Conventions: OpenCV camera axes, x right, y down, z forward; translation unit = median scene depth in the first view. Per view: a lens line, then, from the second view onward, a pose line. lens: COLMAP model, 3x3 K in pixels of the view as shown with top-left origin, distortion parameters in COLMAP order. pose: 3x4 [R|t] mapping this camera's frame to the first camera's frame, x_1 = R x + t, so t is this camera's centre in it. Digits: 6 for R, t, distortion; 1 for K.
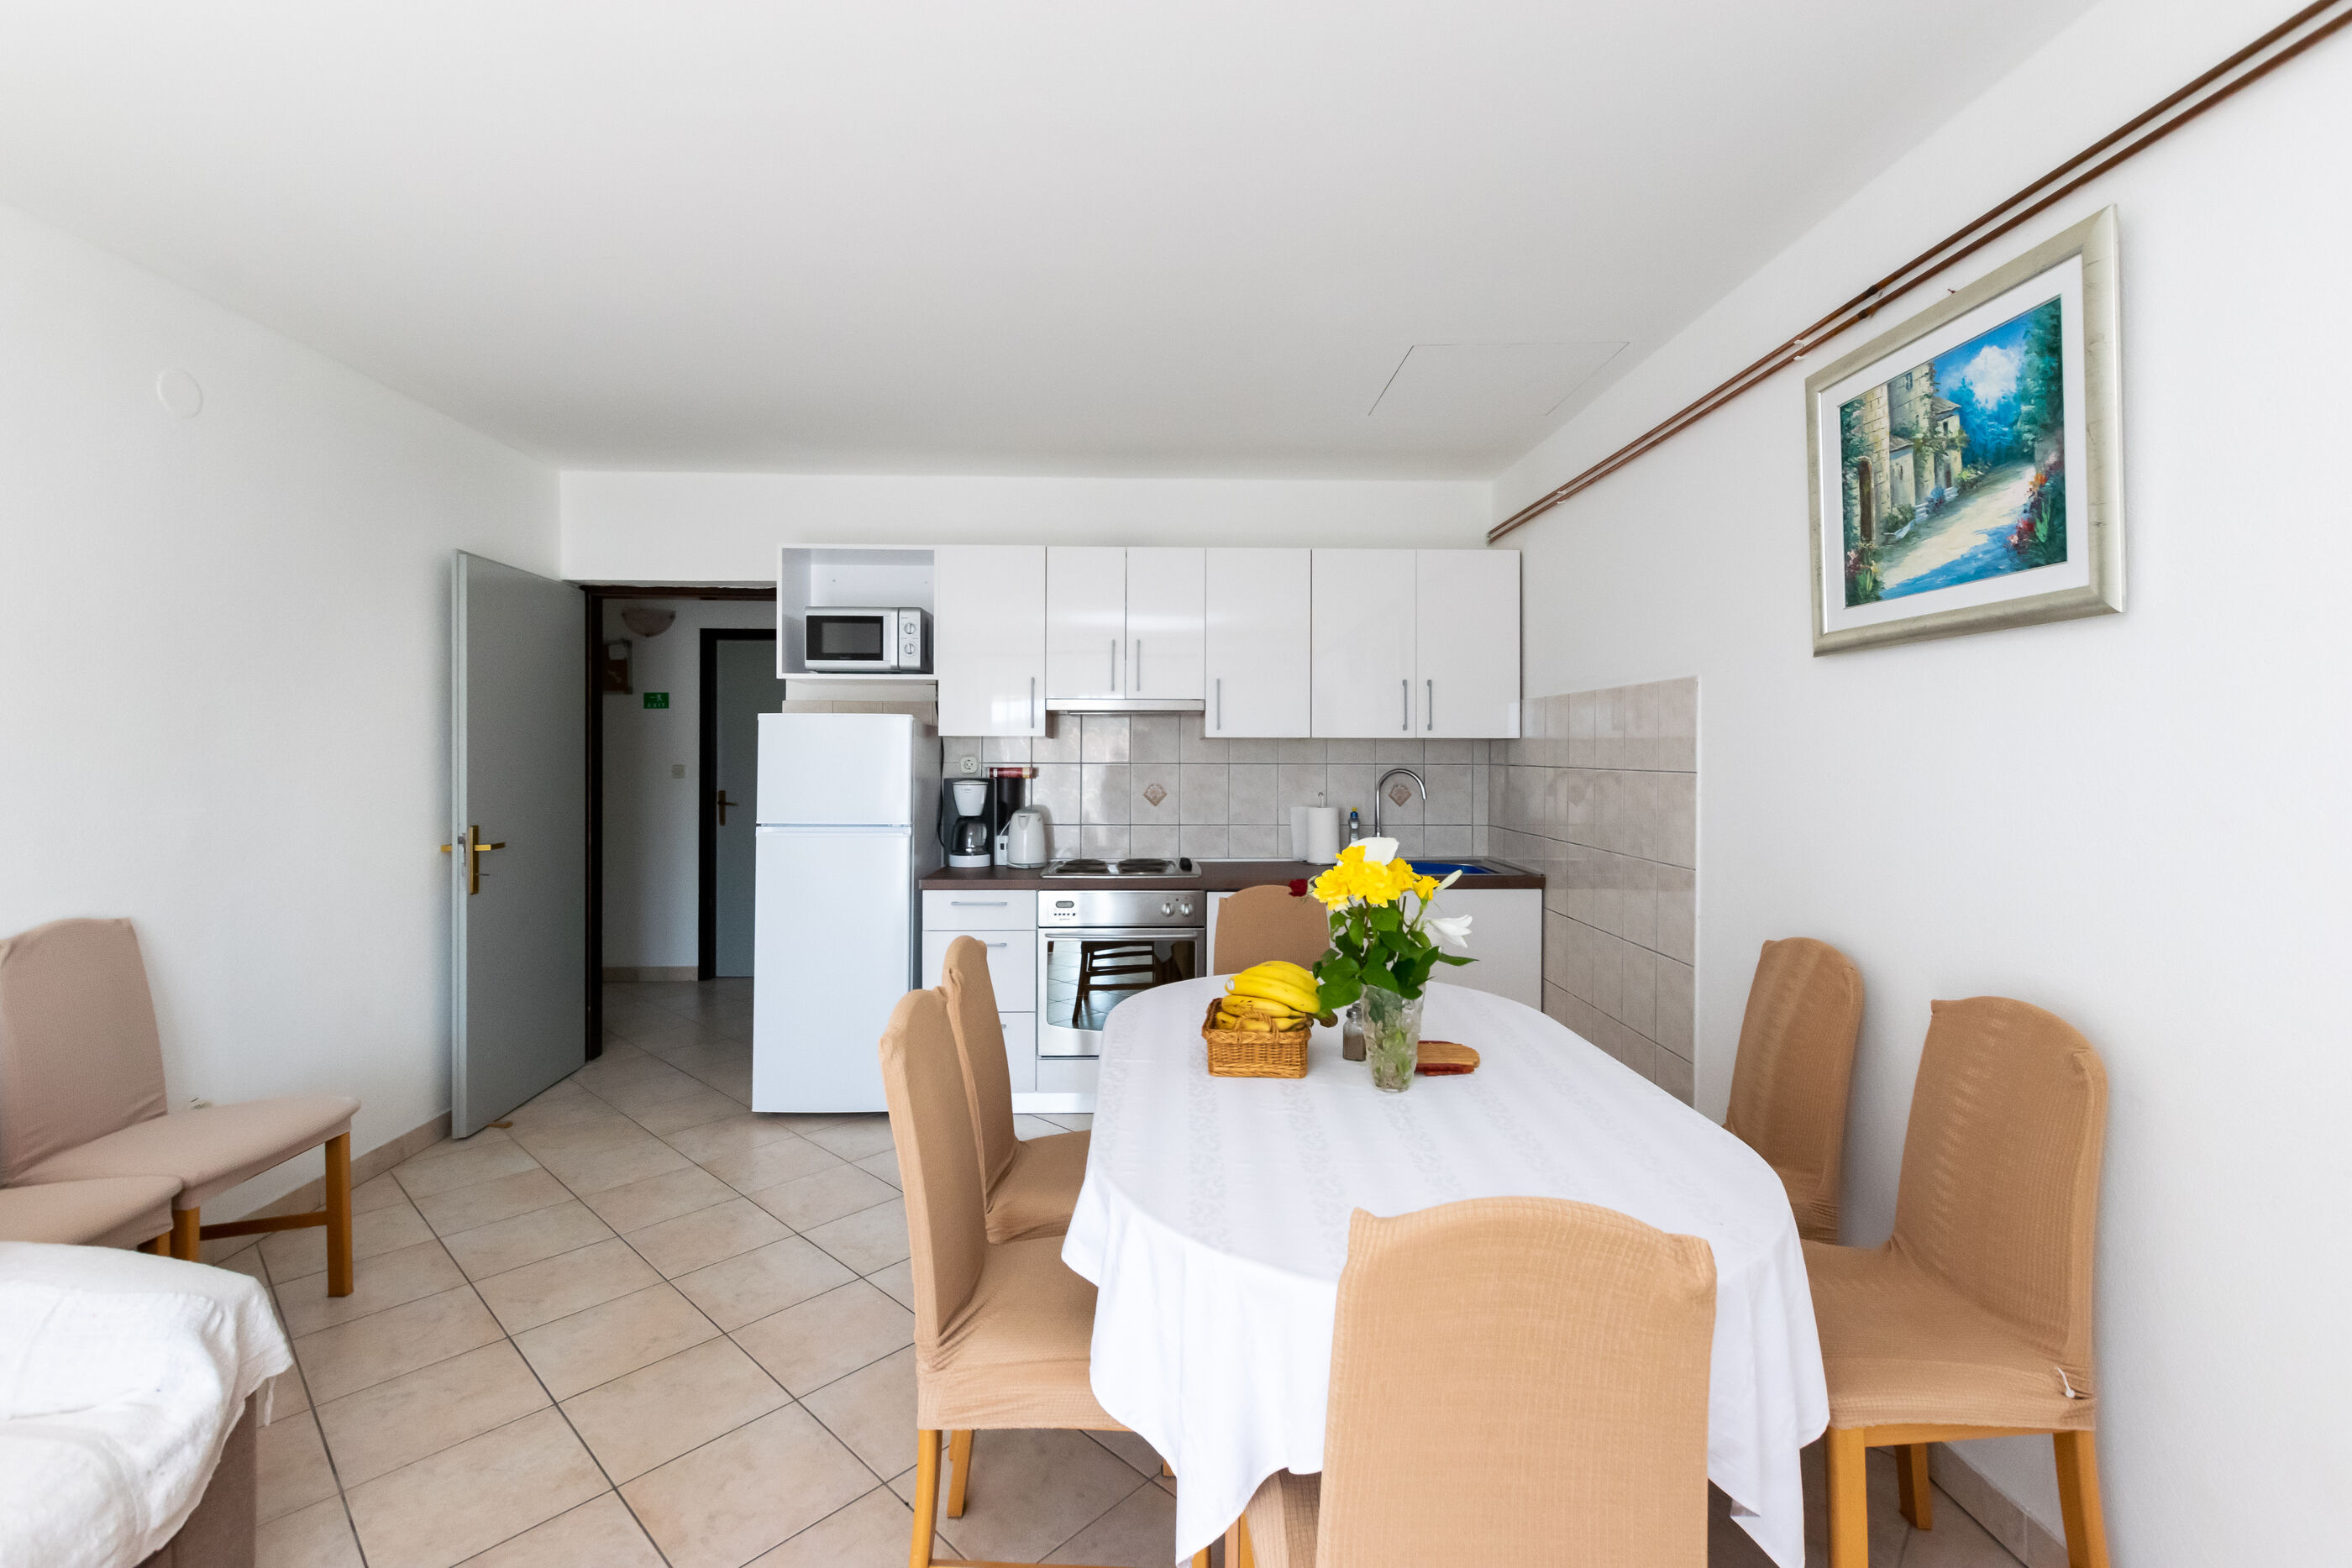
lens RADIAL K [[1022.0, 0, 1178.1], [0, 1022.0, 755.8], [0, 0, 1]] dist [0.000897, -0.000799]
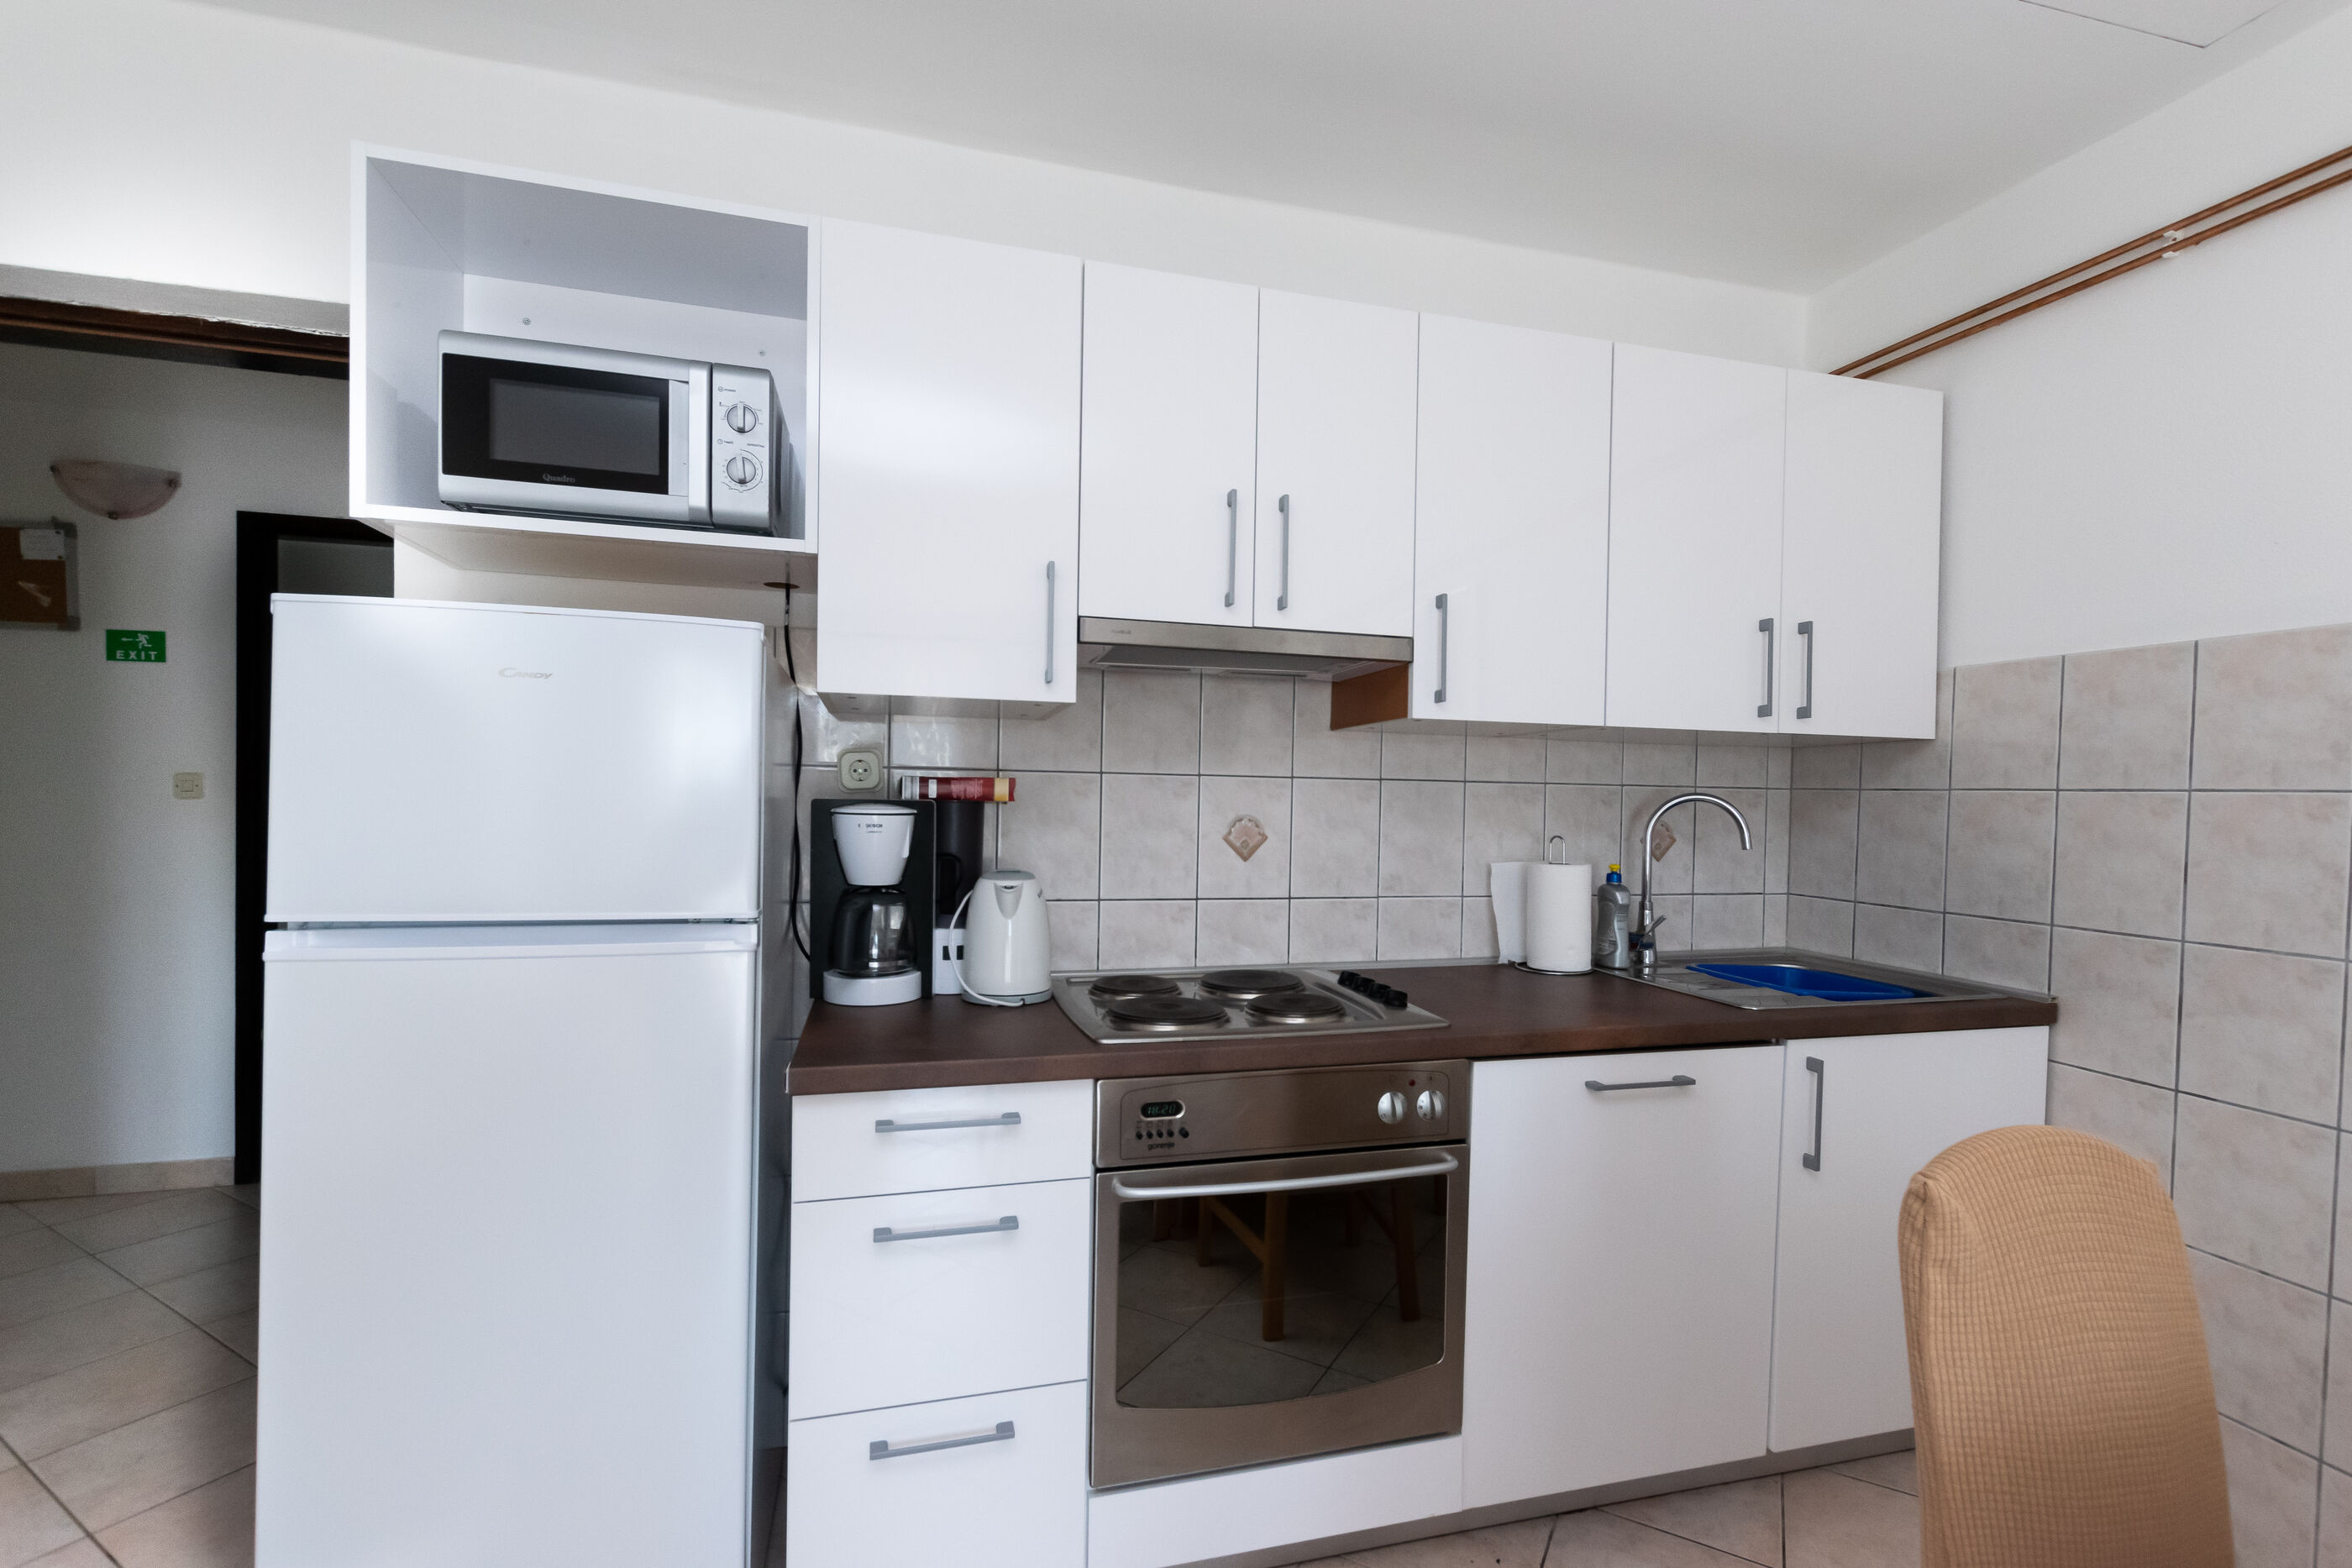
lens RADIAL K [[1025.0, 0, 1171.7], [0, 1025.0, 820.5], [0, 0, 1]] dist [0.003403, -0.000145]
pose [[0.972002, 0.008681, 0.234812, -0.374149], [-0.015226, 0.999544, 0.026077, 0.035573], [-0.234479, -0.028922, 0.971691, 1.107536]]
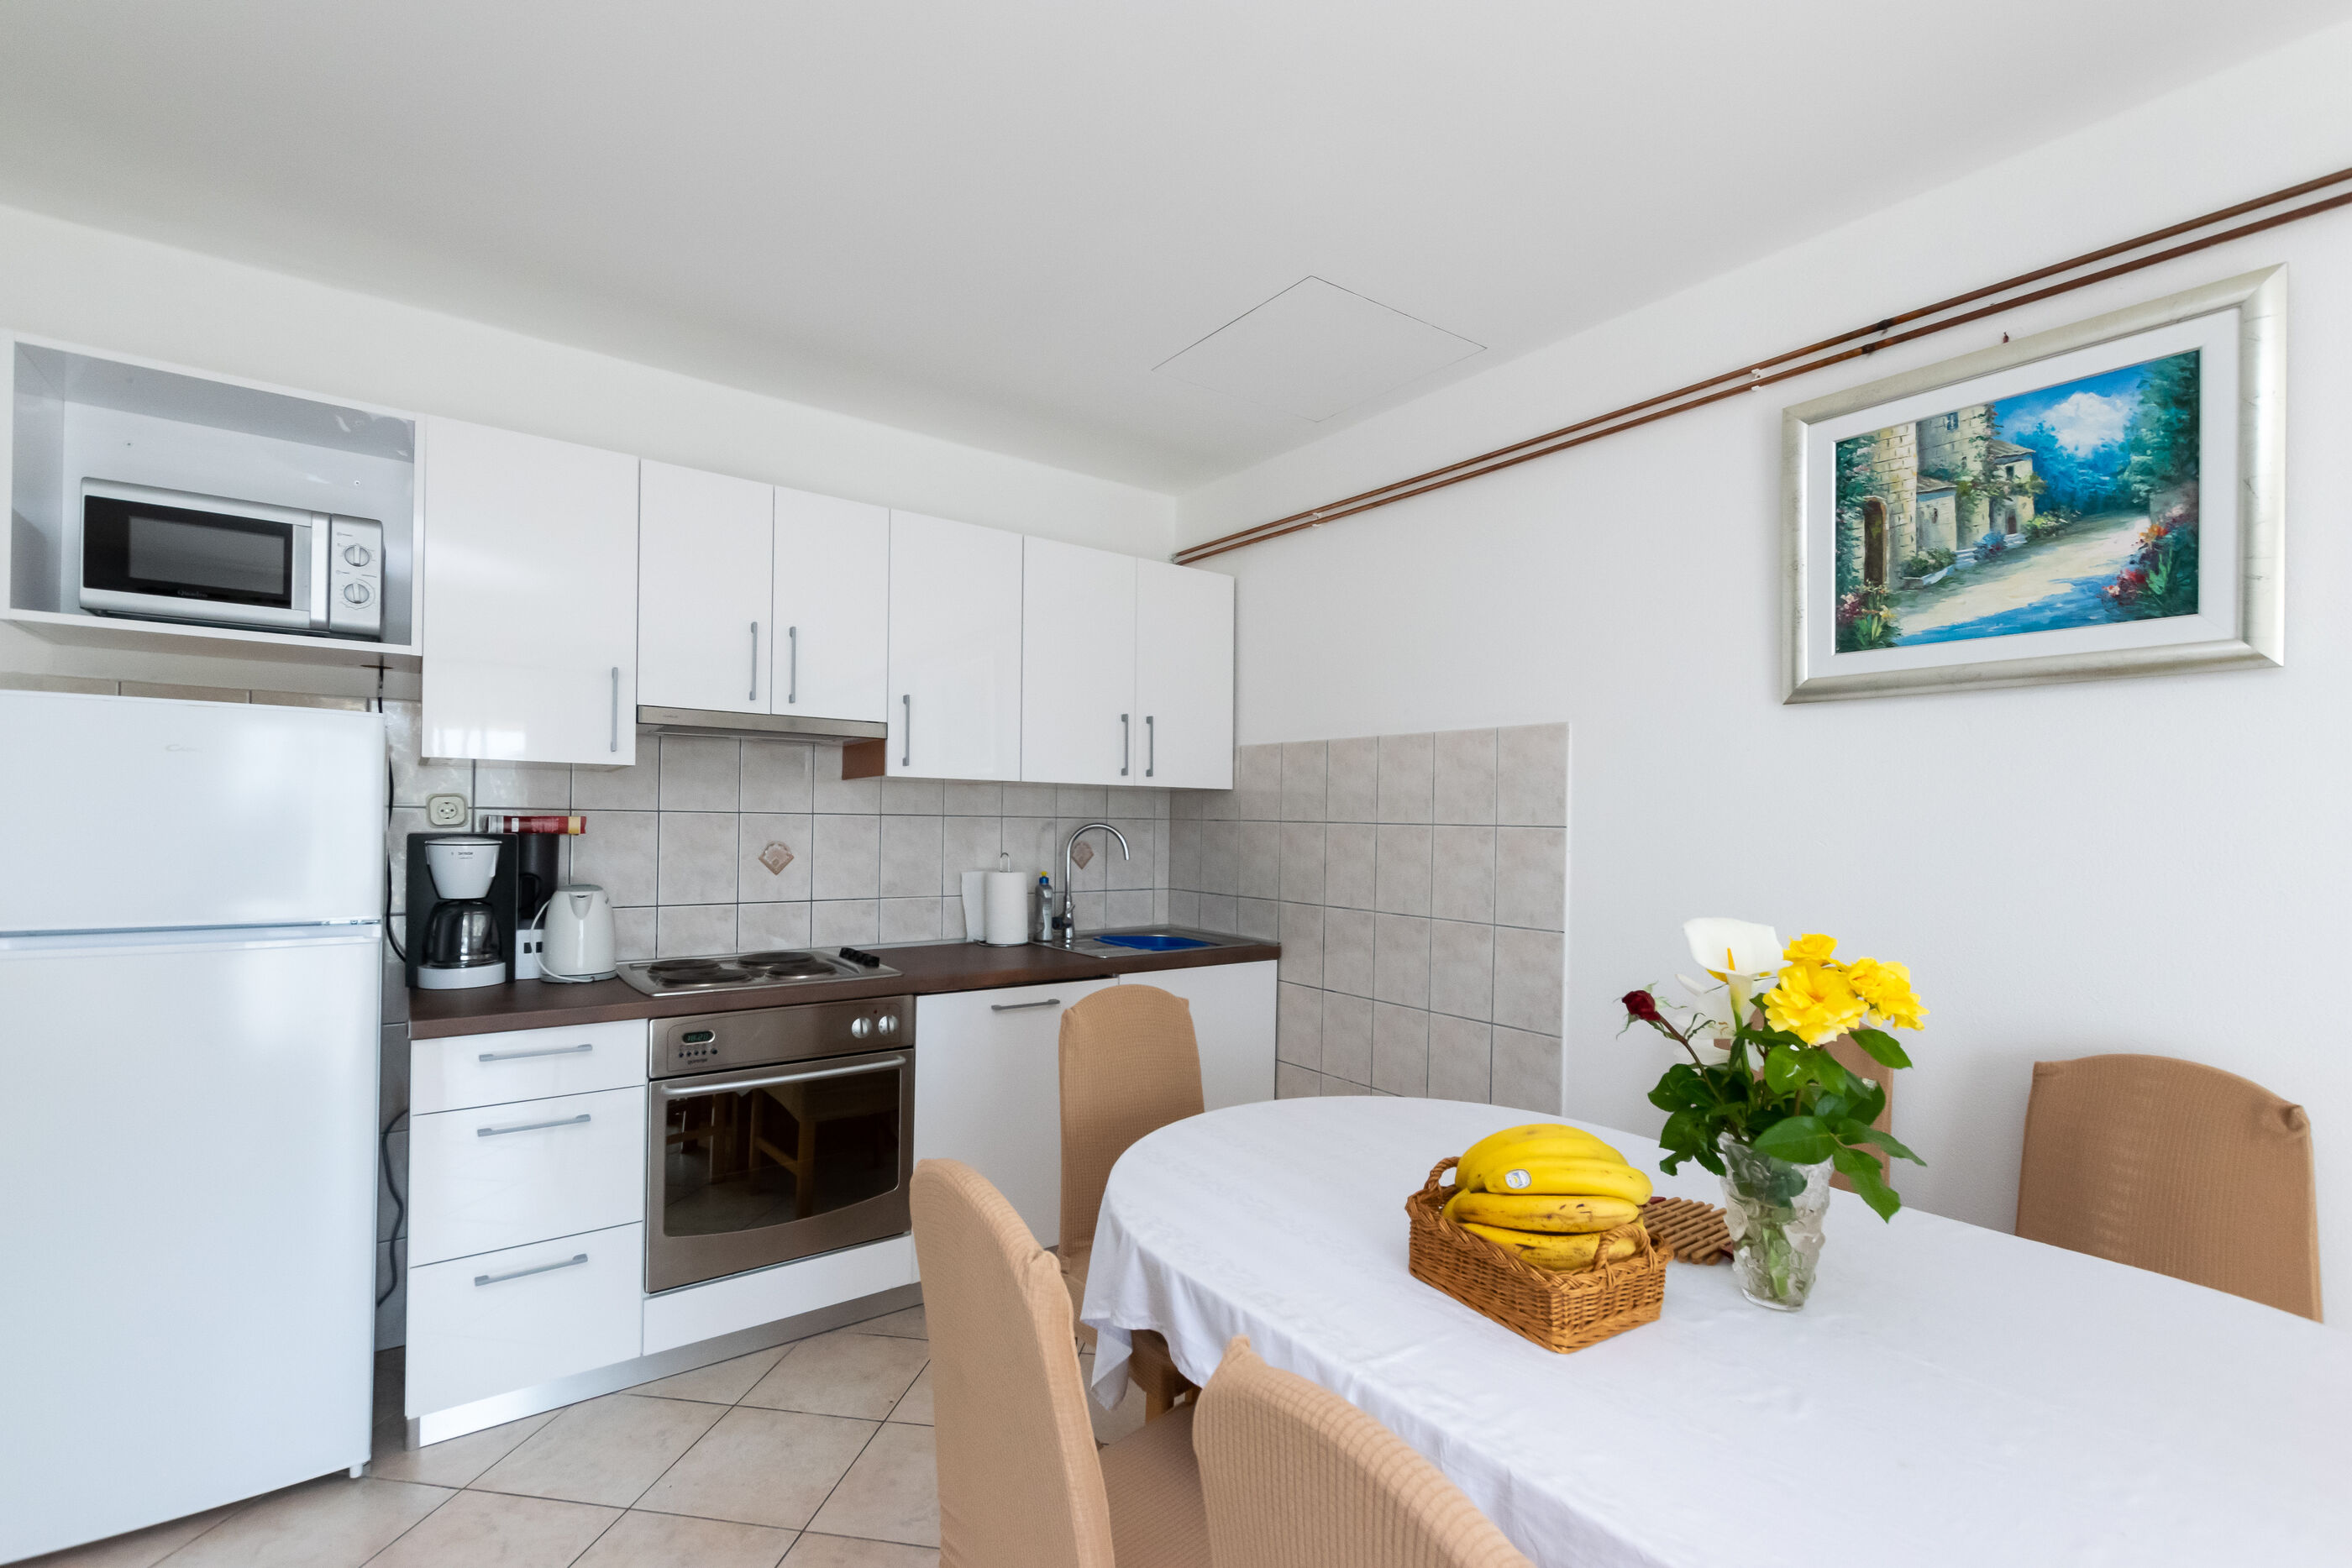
lens RADIAL K [[1025.0, 0, 1171.7], [0, 1025.0, 820.5], [0, 0, 1]] dist [0.003403, -0.000145]
pose [[0.818795, 0.009082, 0.574015, -0.428660], [-0.011568, 0.999933, 0.000680, 0.019105], [-0.573970, -0.007197, 0.818845, 0.598420]]
